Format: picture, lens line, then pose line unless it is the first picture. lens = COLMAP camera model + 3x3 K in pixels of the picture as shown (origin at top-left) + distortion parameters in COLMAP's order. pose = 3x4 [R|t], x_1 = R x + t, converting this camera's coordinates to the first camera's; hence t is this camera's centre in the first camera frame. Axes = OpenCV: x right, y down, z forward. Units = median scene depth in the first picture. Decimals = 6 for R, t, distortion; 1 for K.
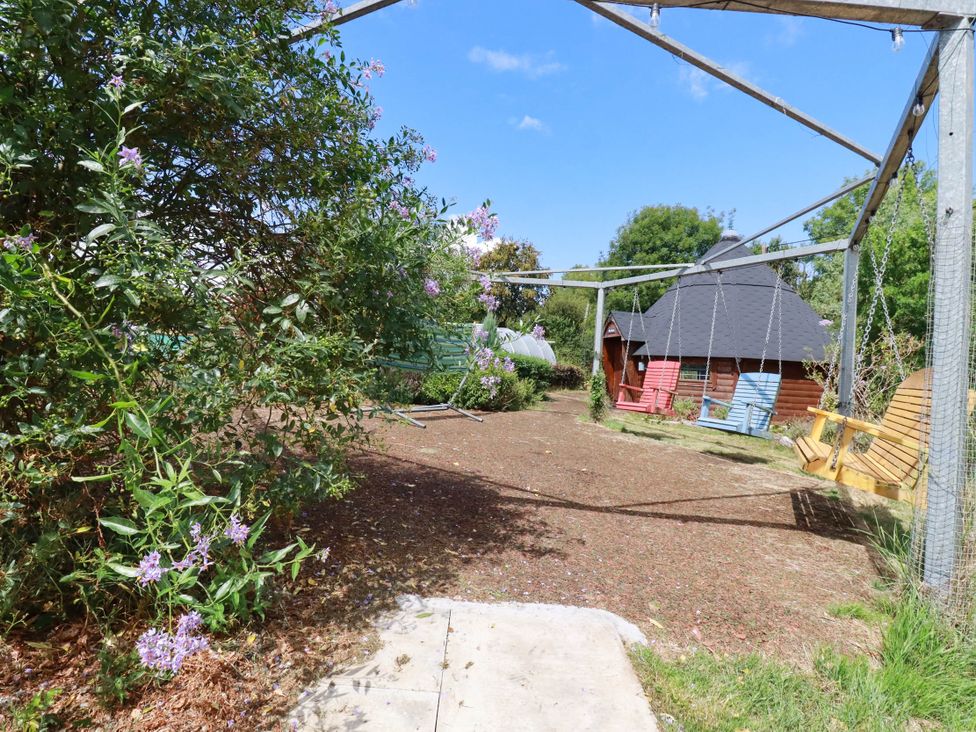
lens RADIAL K [[514.9, 0, 490.9], [0, 514.9, 360.0], [0, 0, 1]] dist [-0.002774, -0.001024]
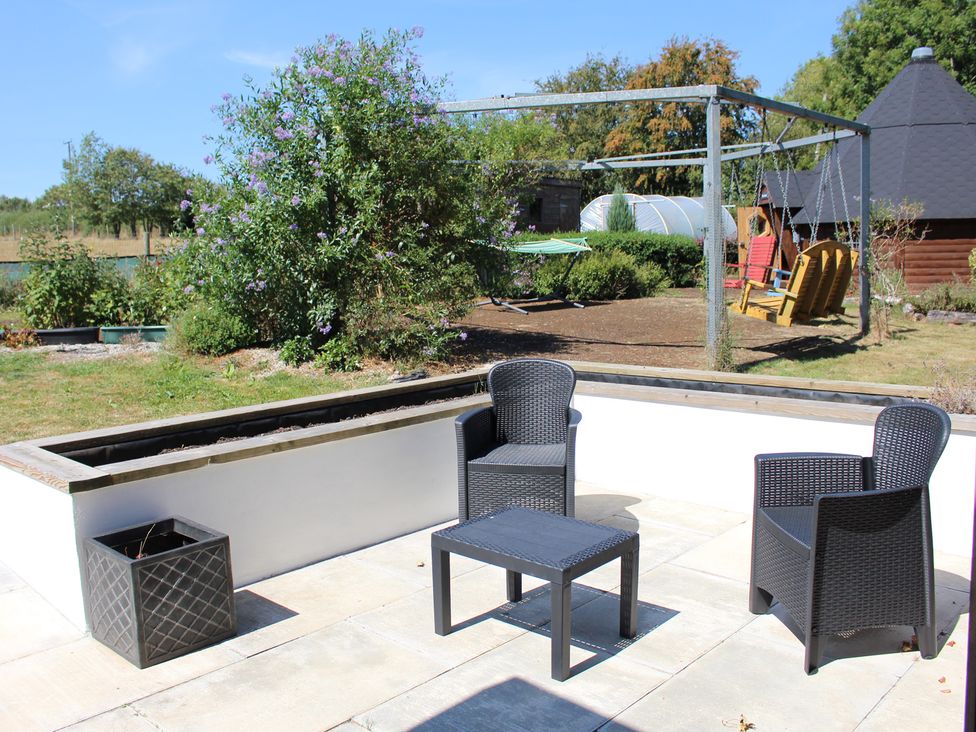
lens RADIAL K [[911.3, 0, 488.0], [0, 911.3, 366.0], [0, 0, 1]] dist [-0.124737, 0.000934]
pose [[0.969222, -0.061746, -0.238320, 0.165603], [0.094590, 0.987132, 0.128934, -0.019271], [0.227292, -0.147508, 0.962590, -0.646764]]
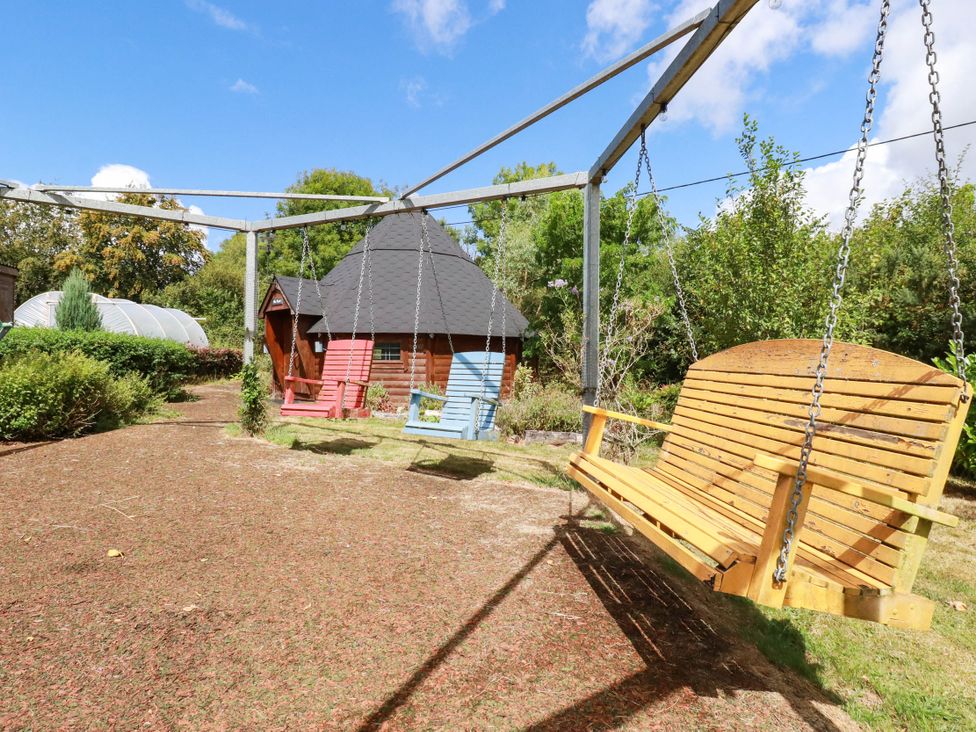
lens RADIAL K [[514.9, 0, 490.9], [0, 514.9, 360.0], [0, 0, 1]] dist [-0.002774, -0.001024]
pose [[0.821544, -0.051821, 0.567786, 0.071437], [0.027818, 0.998318, 0.050863, -0.000500], [-0.569467, -0.025992, 0.821603, 0.239436]]
